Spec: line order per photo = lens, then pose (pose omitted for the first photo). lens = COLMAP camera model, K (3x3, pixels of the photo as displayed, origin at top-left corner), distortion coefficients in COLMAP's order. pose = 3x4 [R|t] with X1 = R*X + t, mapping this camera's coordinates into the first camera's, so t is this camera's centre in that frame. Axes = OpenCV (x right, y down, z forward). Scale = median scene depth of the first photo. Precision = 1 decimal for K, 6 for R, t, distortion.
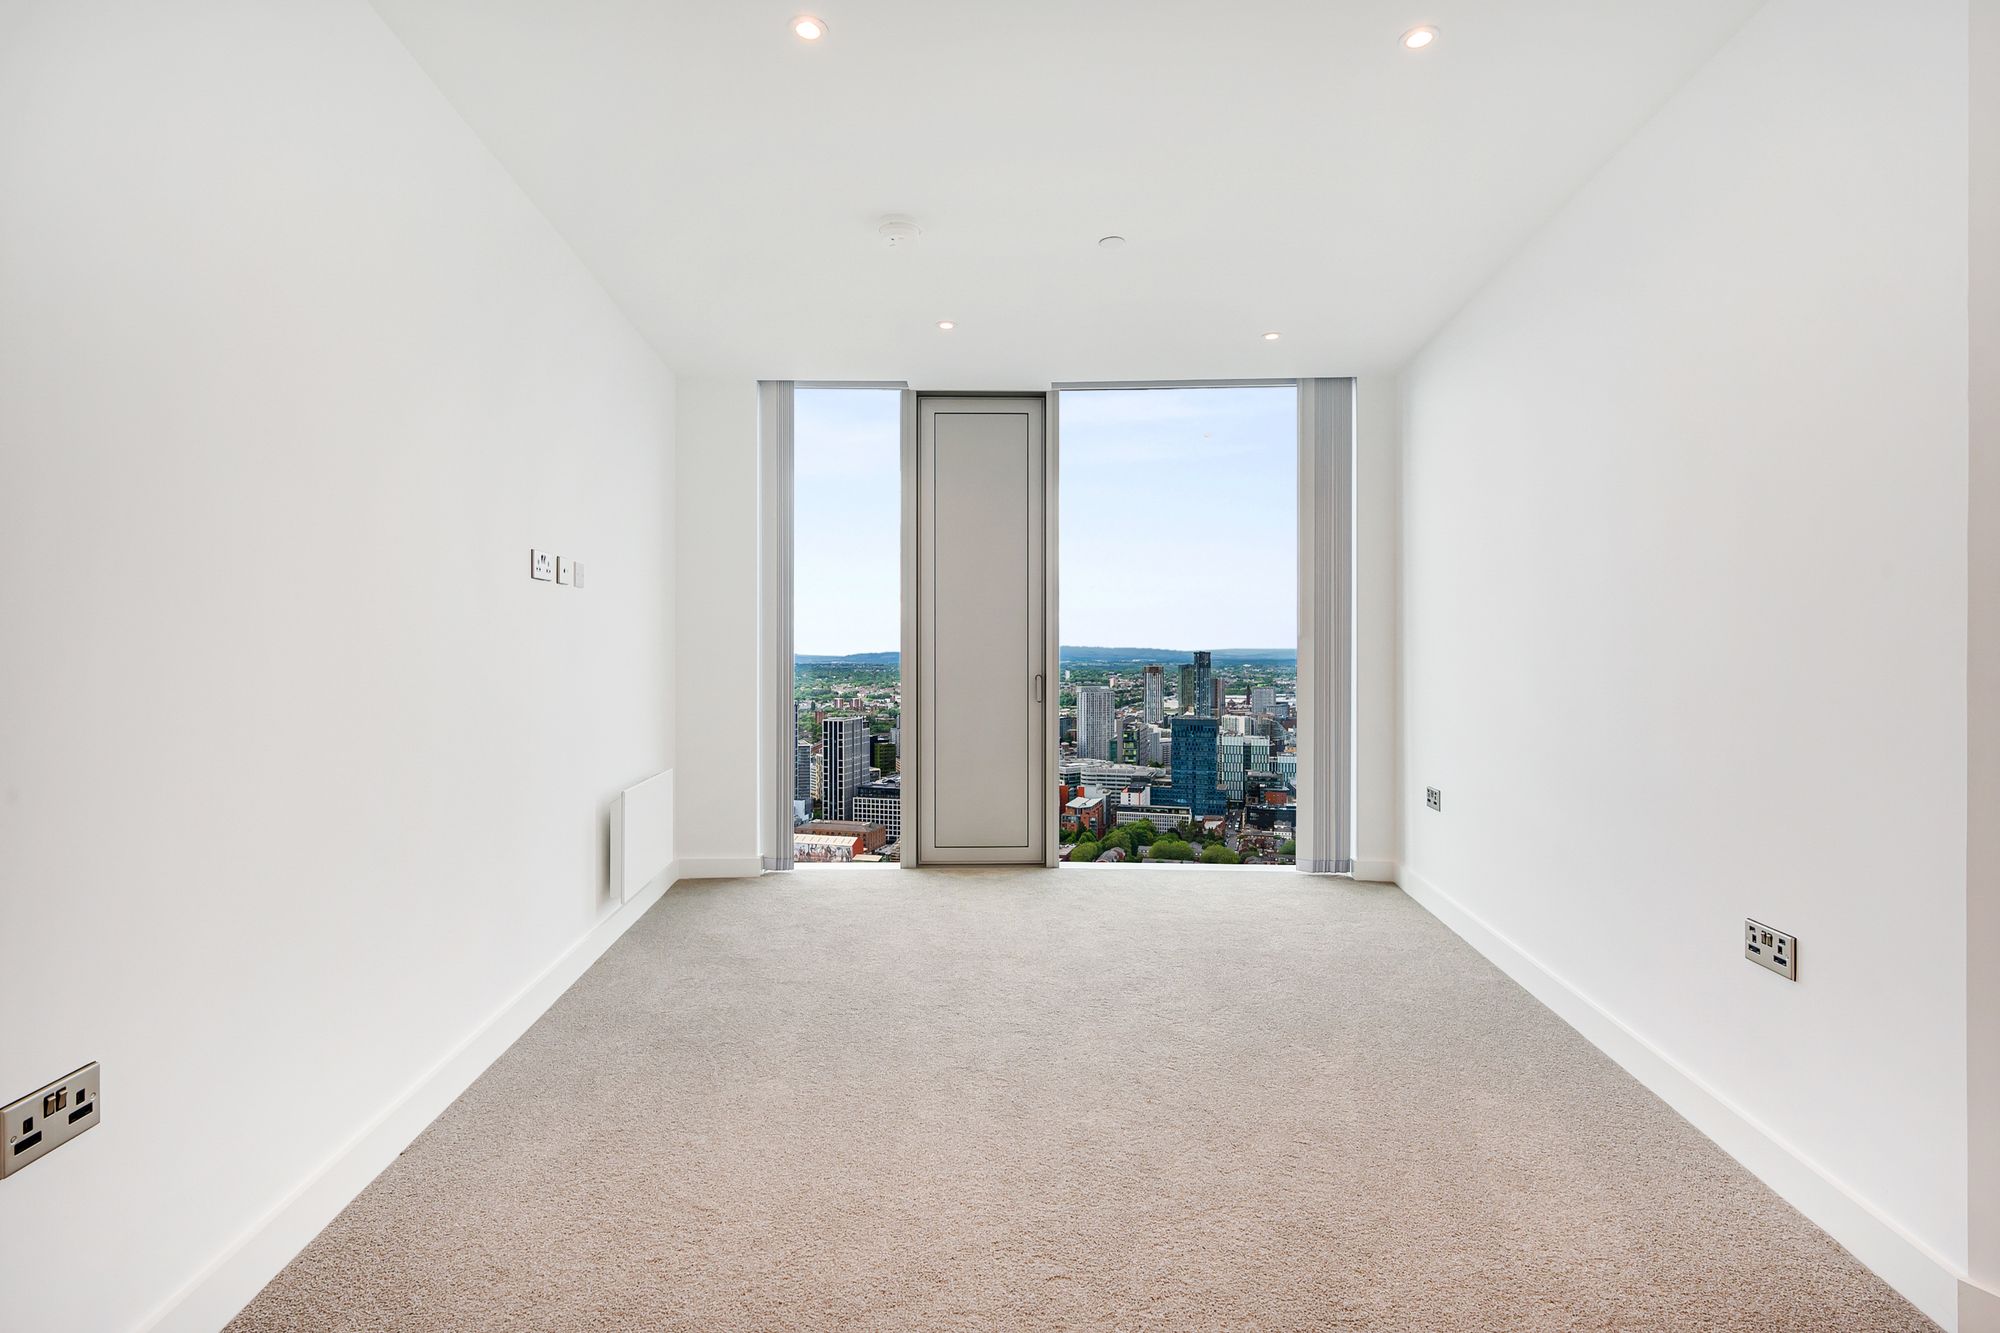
lens RADIAL K [[933.2, 0, 1014.0], [0, 933.2, 661.2], [0, 0, 1]] dist [-0.001152, -0.000087]
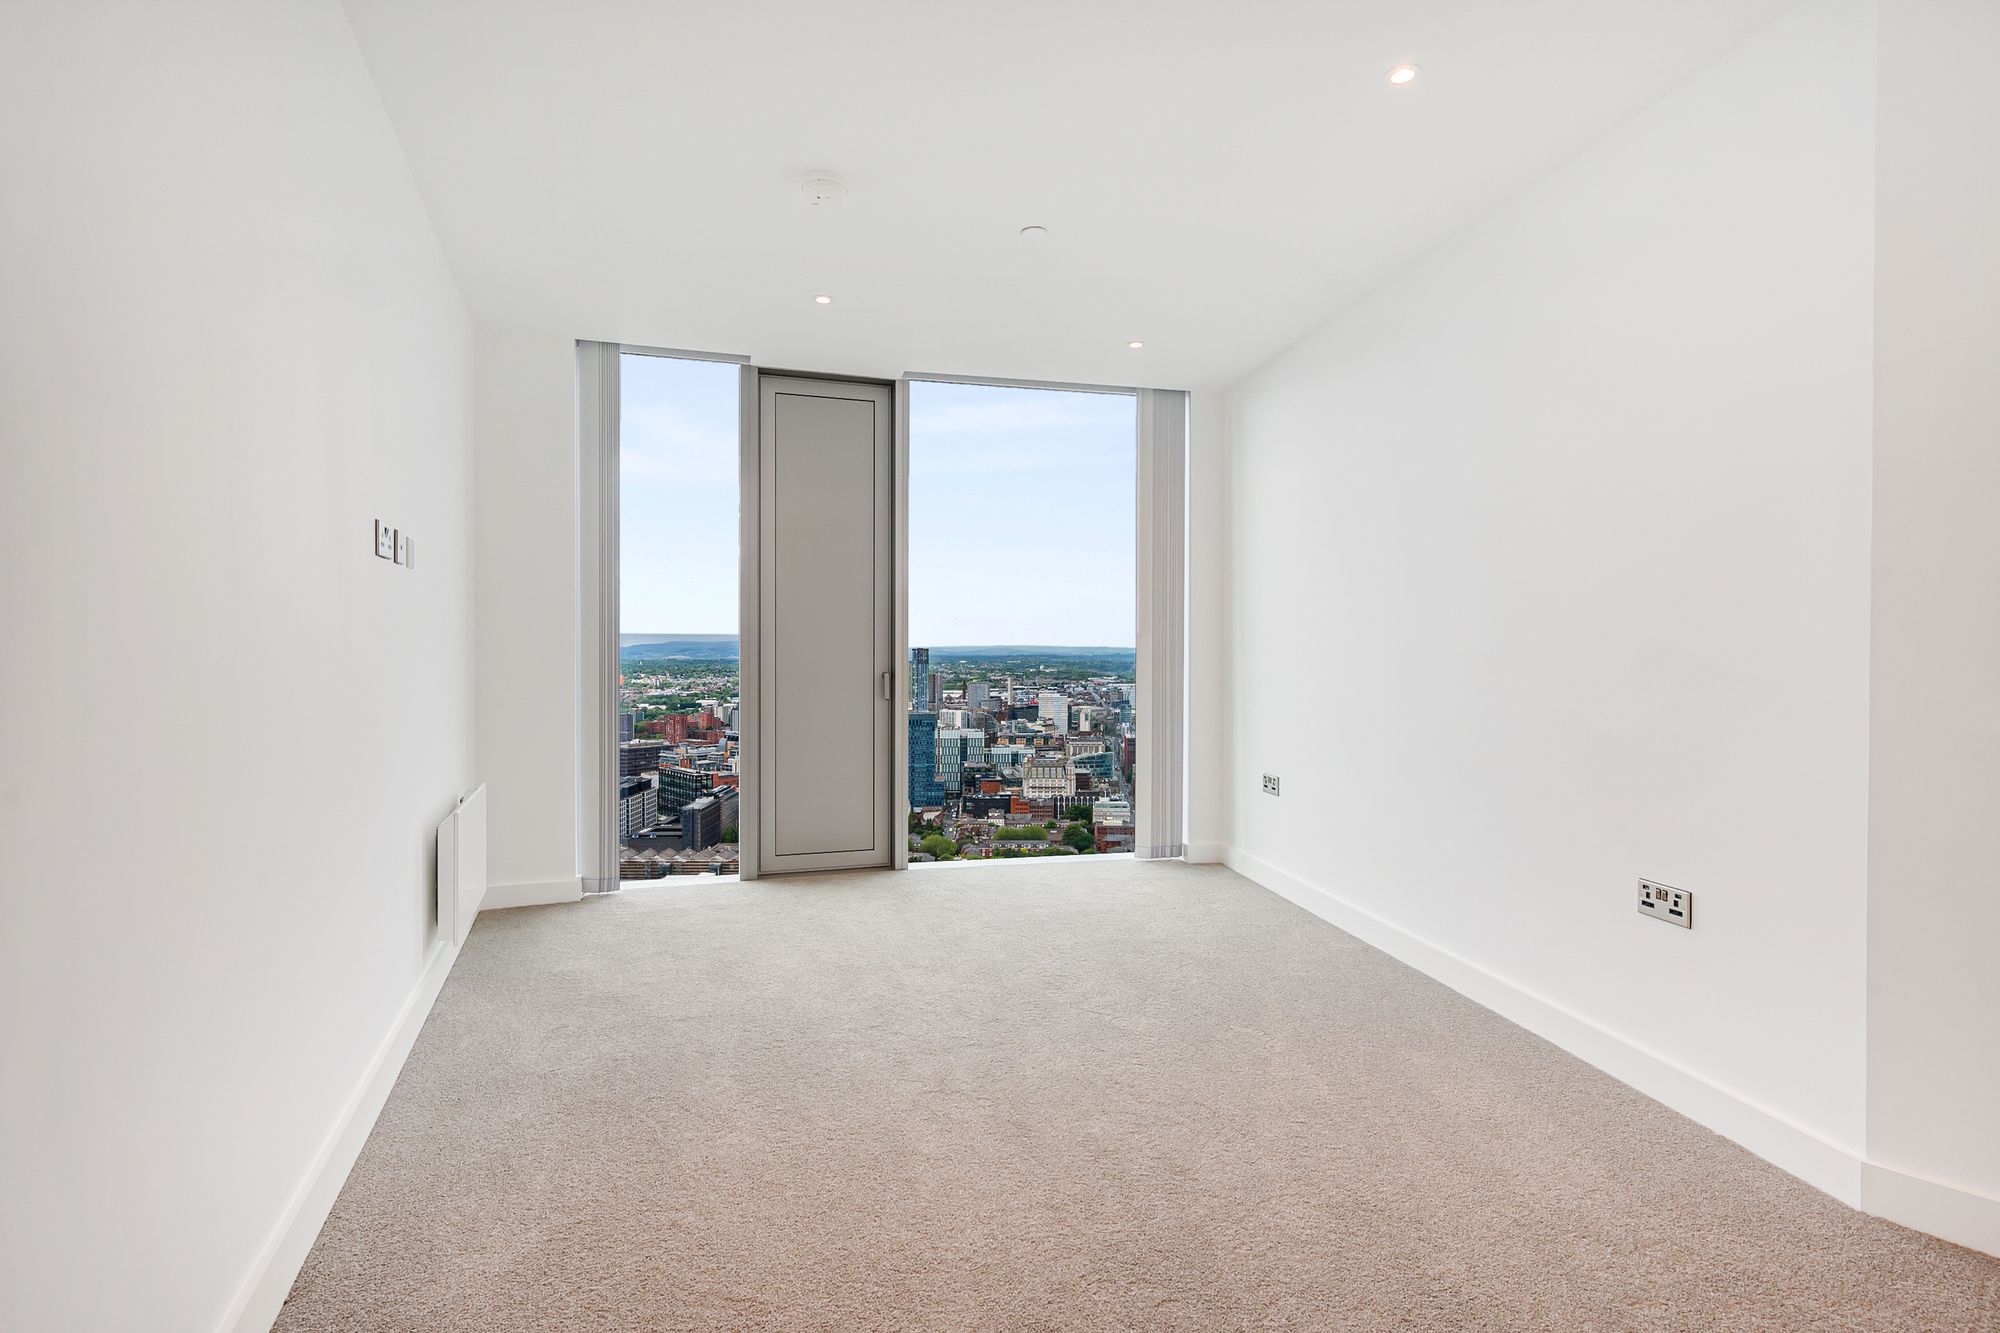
lens RADIAL K [[920.2, 0, 998.1], [0, 920.2, 662.7], [0, 0, 1]] dist [-0.000273, 0.000225]
pose [[0.960079, -0.000672, 0.279728, -0.129814], [-0.000933, 0.999984, 0.005604, -0.000453], [-0.279727, -0.005641, 0.960063, 0.048592]]
